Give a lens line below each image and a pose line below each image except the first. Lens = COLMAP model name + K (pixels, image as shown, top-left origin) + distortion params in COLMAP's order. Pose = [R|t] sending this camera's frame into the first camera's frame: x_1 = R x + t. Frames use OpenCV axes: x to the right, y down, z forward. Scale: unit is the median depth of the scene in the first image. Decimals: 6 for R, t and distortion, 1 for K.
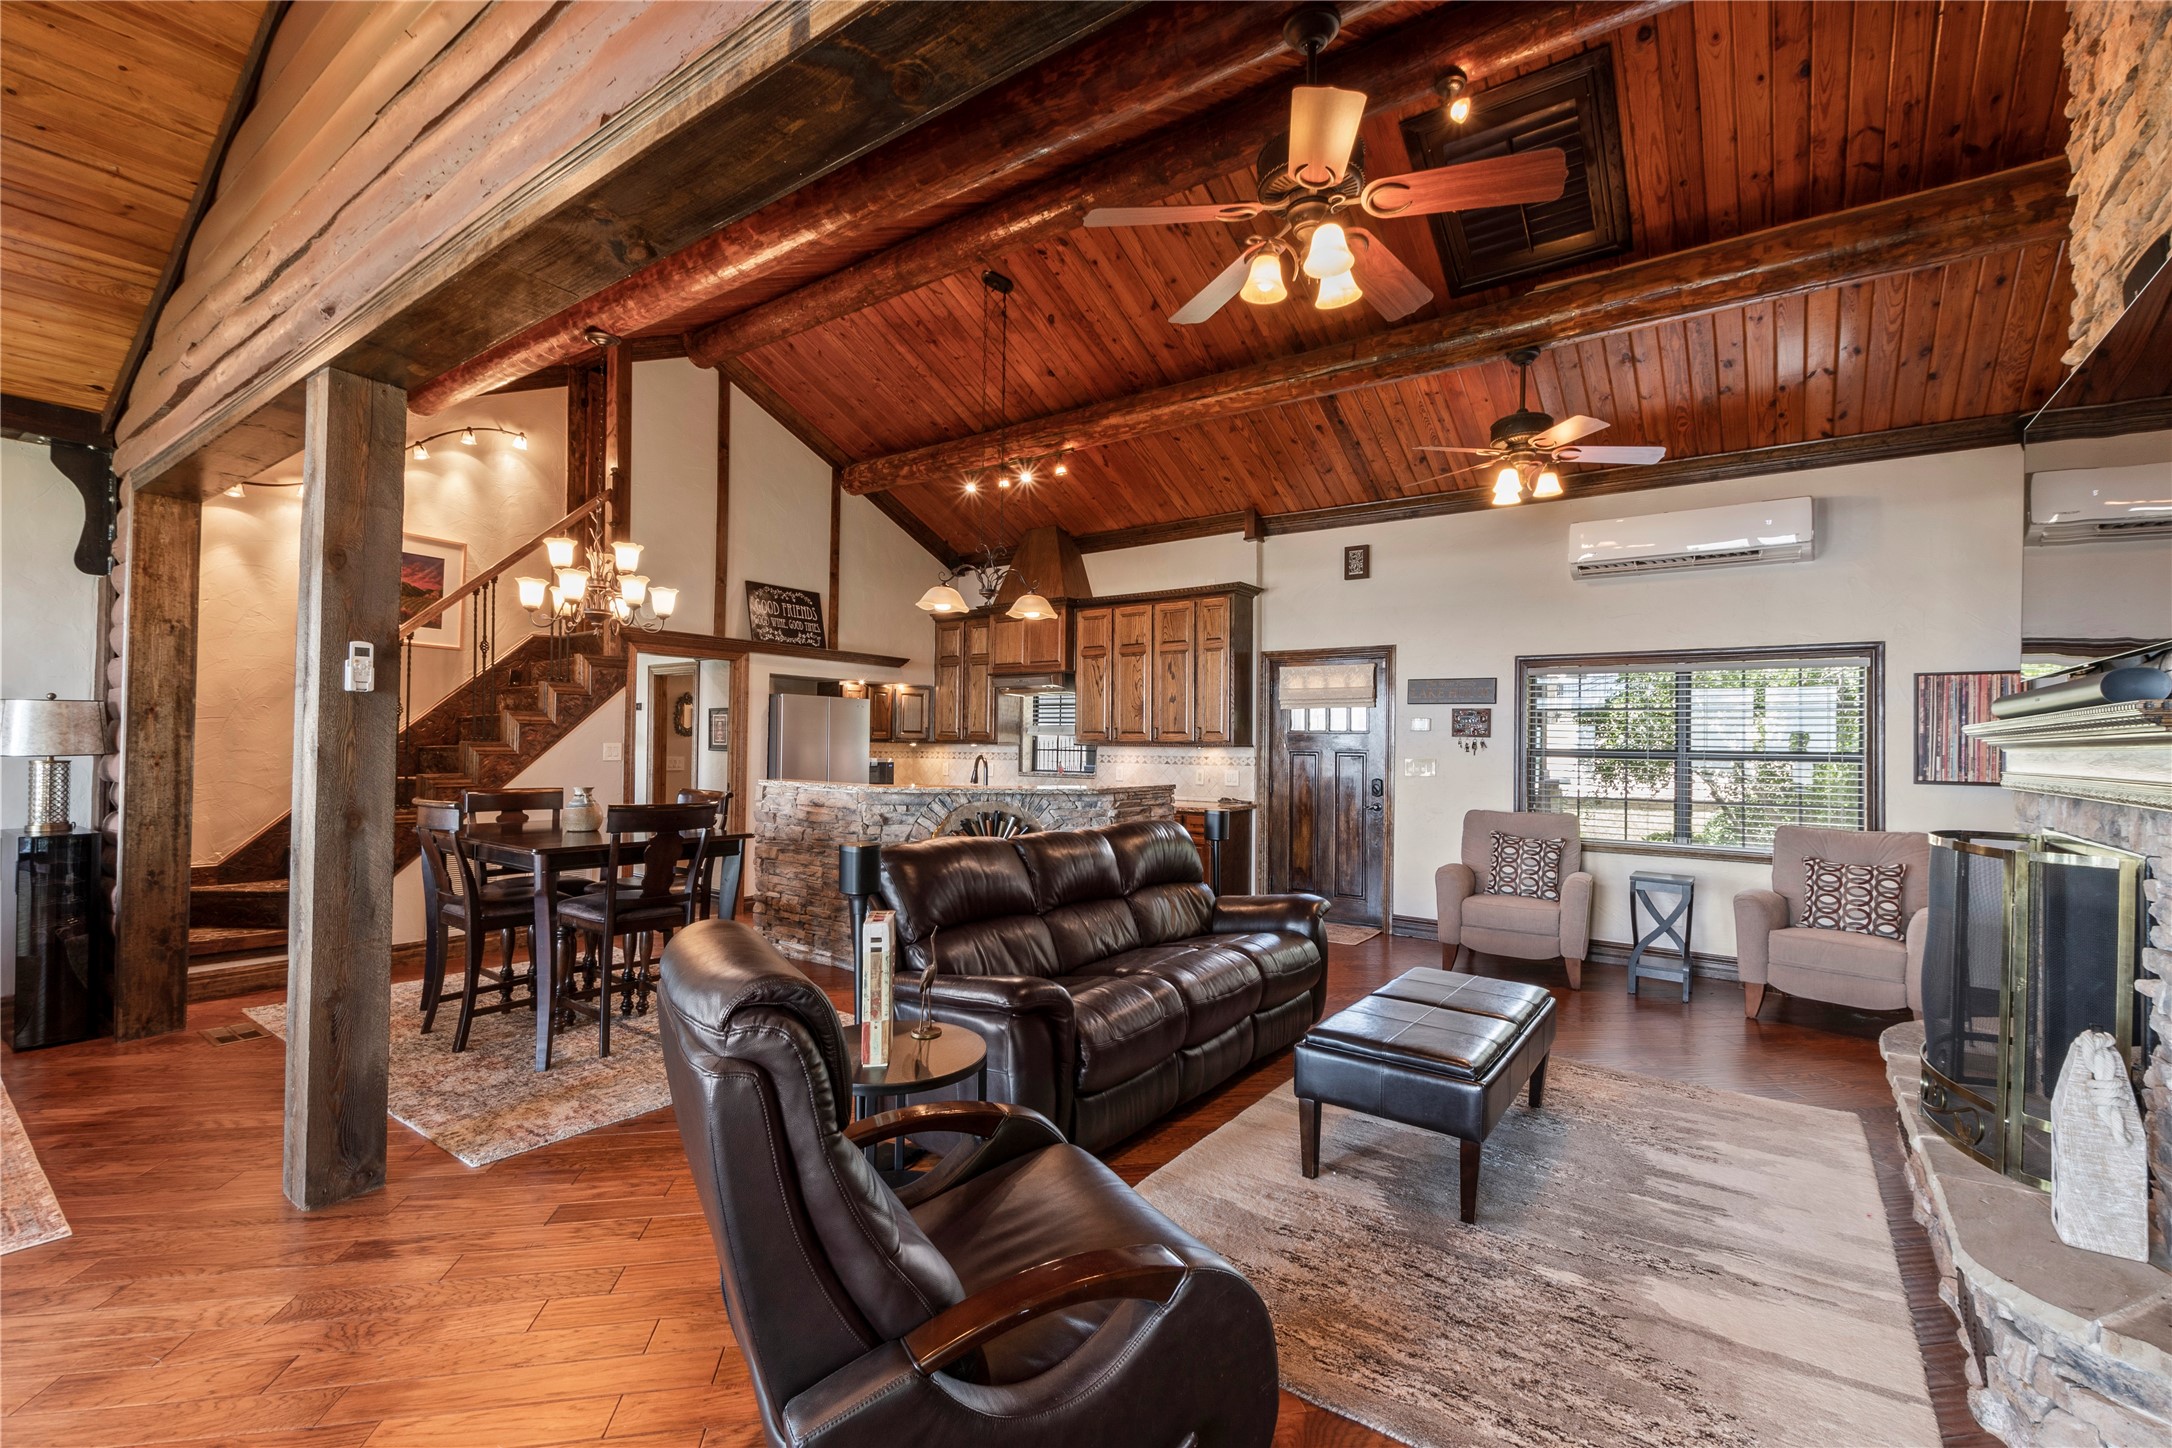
lens RADIAL K [[938.5, 0, 1086.6], [0, 938.5, 728.0], [0, 0, 1]] dist [0.007030, -0.002811]
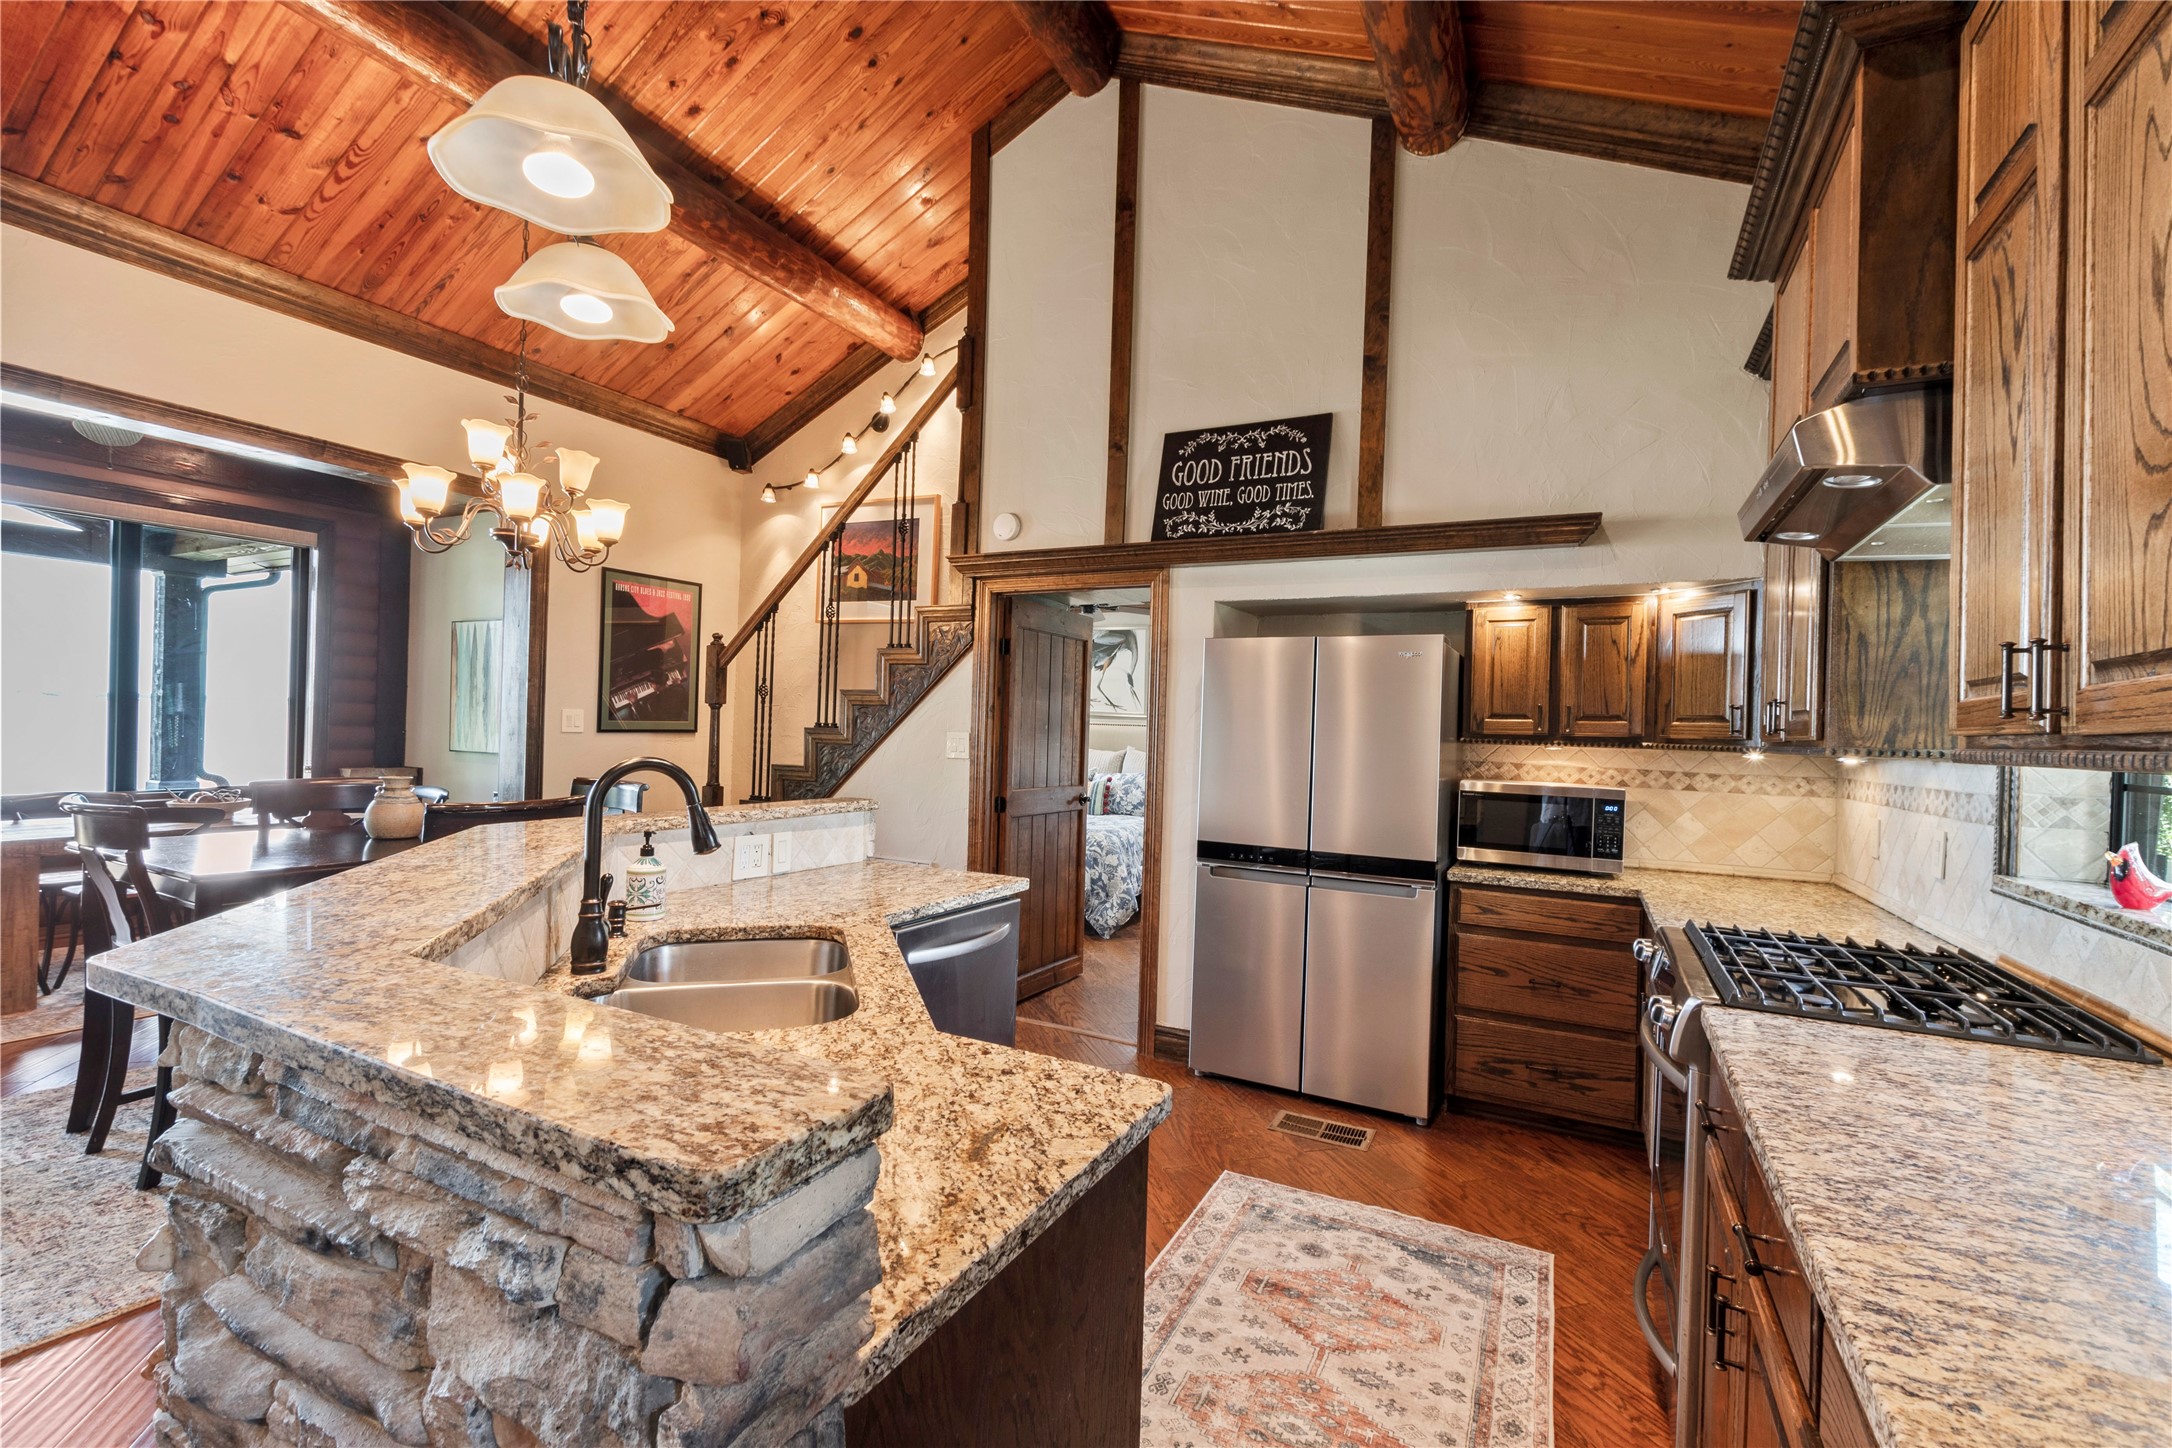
lens RADIAL K [[938.5, 0, 1081.4], [0, 938.5, 734.2], [0, 0, 1]] dist [0.007030, -0.002811]
pose [[0.144090, -0.004734, -0.989553, 0.161961], [-0.012989, 0.999893, -0.006675, 0.018647], [0.989479, 0.013815, 0.144013, 0.890951]]
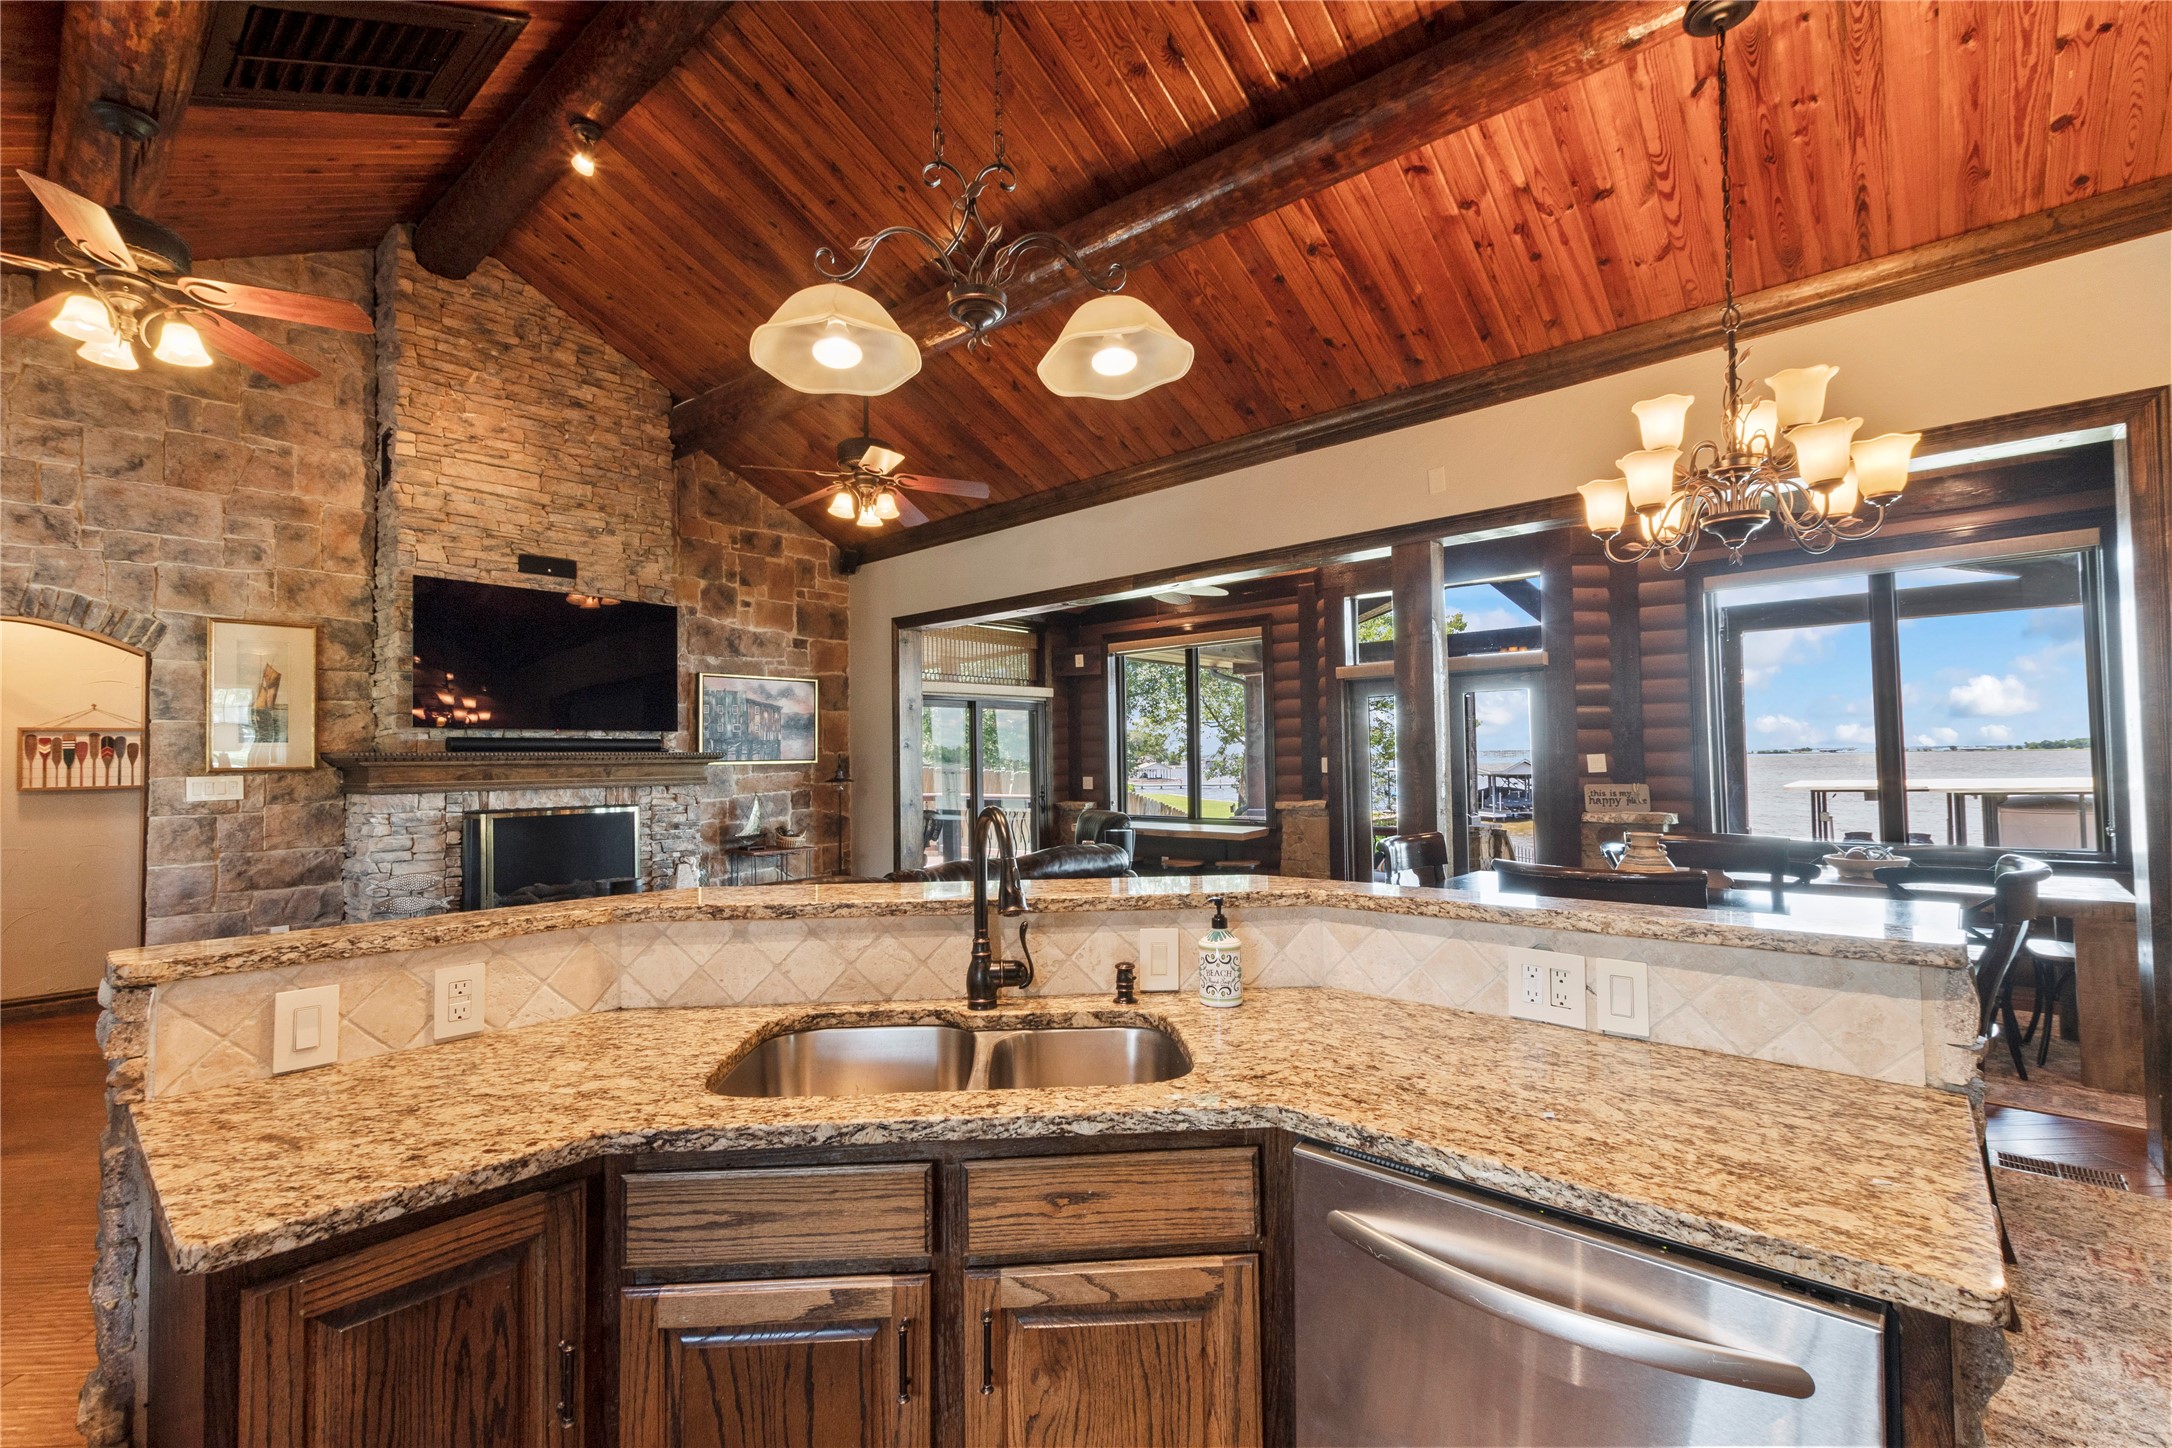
lens RADIAL K [[938.5, 0, 1086.2], [0, 938.5, 730.5], [0, 0, 1]] dist [0.007030, -0.002811]
pose [[-0.995683, 0.004484, 0.092708, -0.136379], [0.000137, 0.998902, -0.046840, 0.016133], [-0.092816, -0.046625, -0.994591, 1.051488]]
